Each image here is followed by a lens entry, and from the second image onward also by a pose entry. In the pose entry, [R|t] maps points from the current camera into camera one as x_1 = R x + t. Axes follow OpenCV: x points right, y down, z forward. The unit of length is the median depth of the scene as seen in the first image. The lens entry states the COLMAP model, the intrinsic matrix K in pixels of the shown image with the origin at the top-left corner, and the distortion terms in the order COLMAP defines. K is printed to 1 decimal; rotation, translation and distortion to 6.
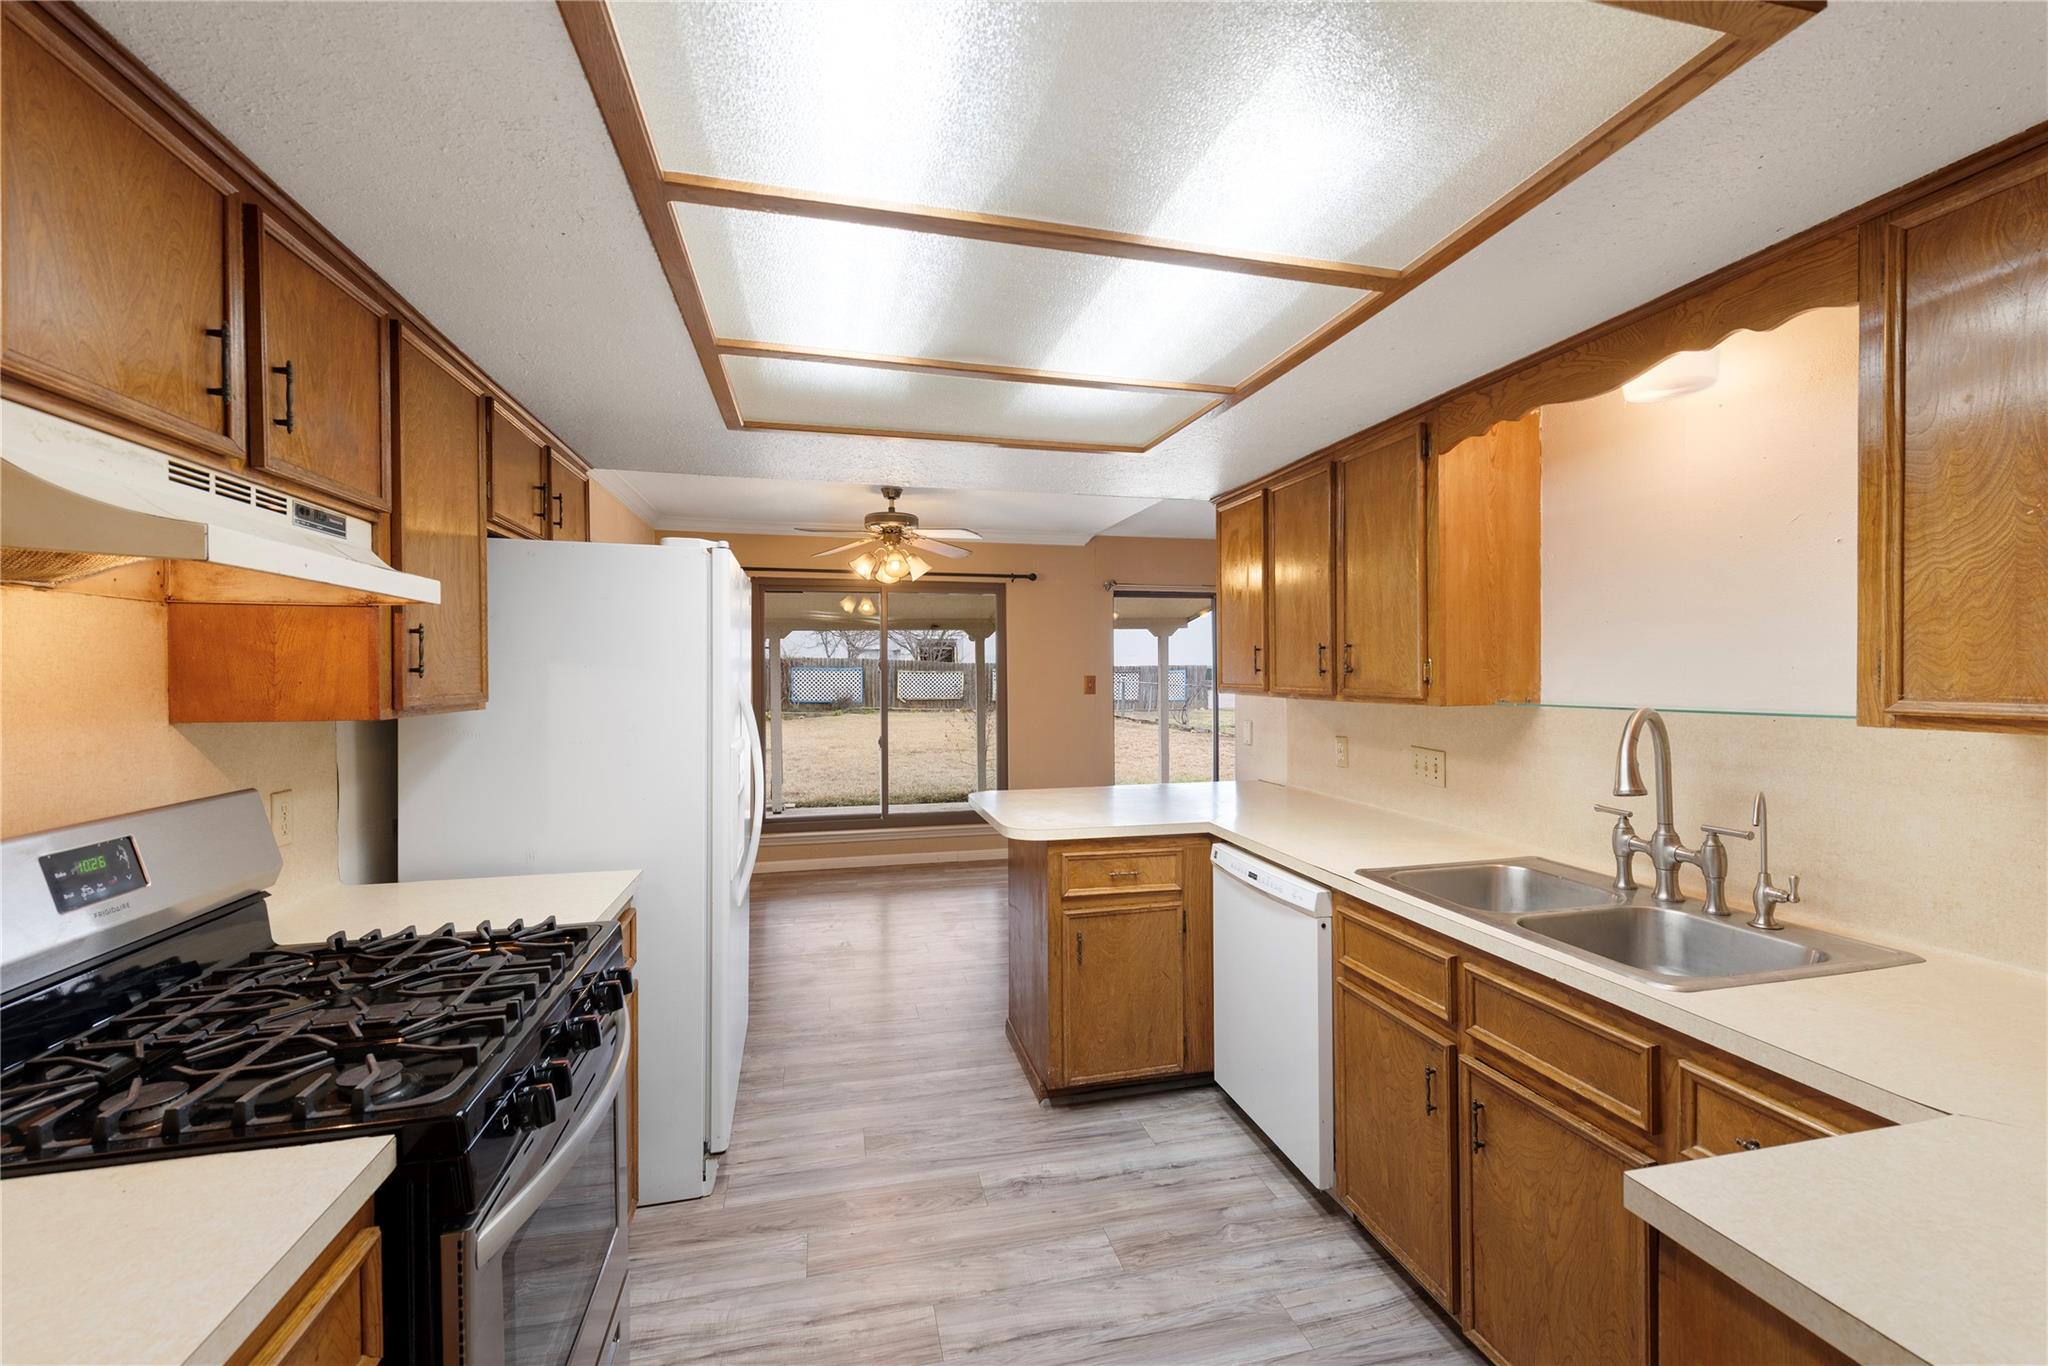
lens RADIAL K [[841.7, 0, 1025.4], [0, 841.7, 676.4], [0, 0, 1]] dist [-0.000127, -0.000012]
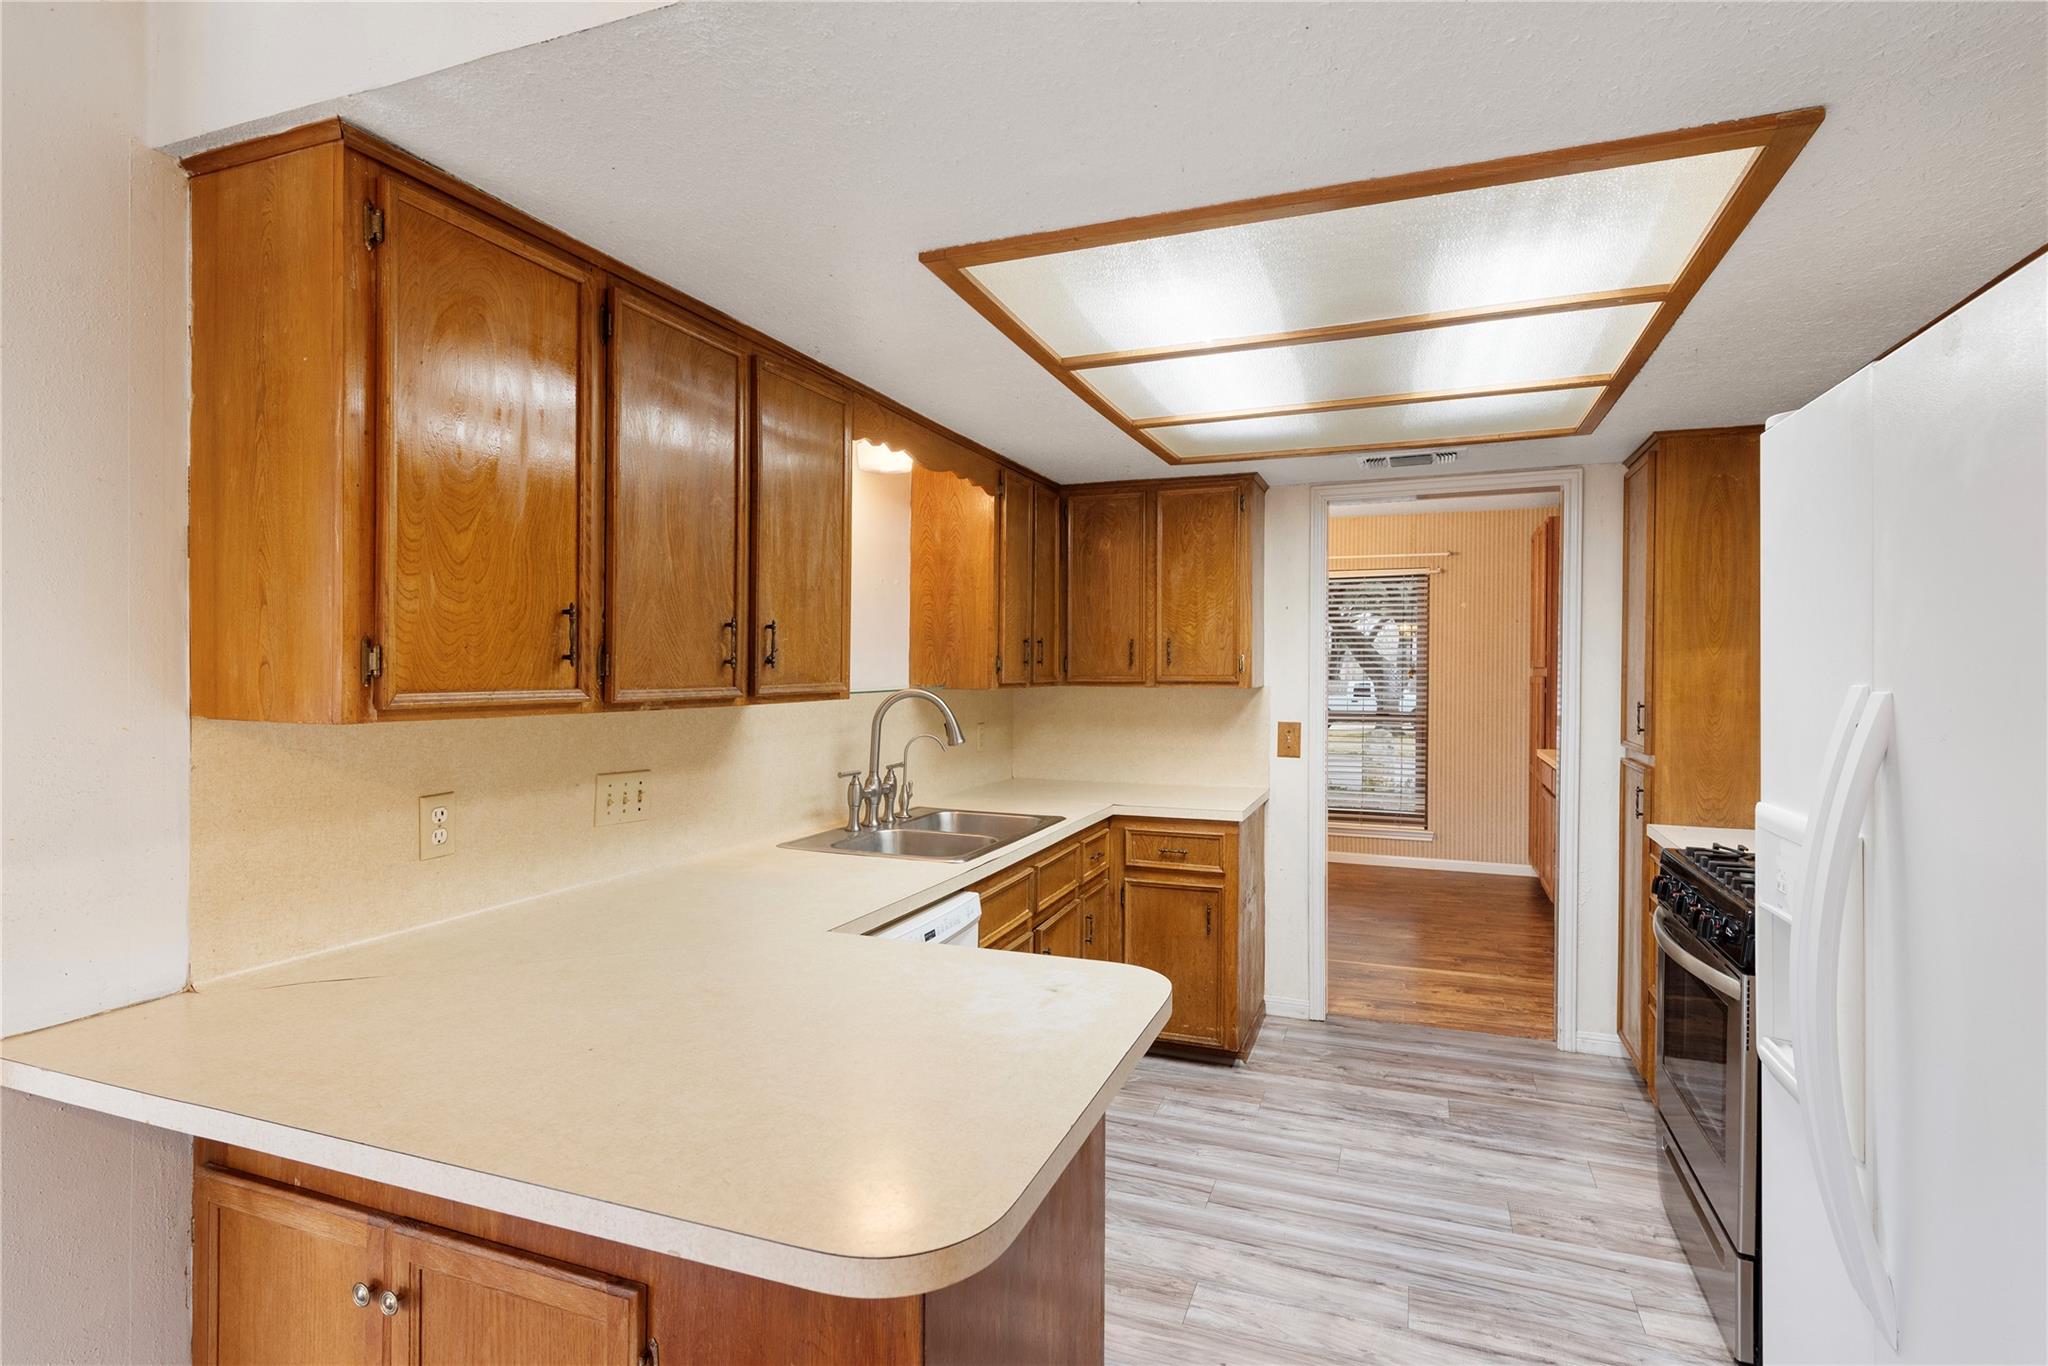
lens RADIAL K [[1005.1, 0, 1025.0], [0, 1005.1, 674.3], [0, 0, 1]] dist [-0.004068, -0.000514]
pose [[-0.823048, 0.006802, 0.567932, -0.368175], [0.010595, 0.999938, 0.003379, 0.005602], [-0.567874, 0.008799, -0.823069, 2.005529]]
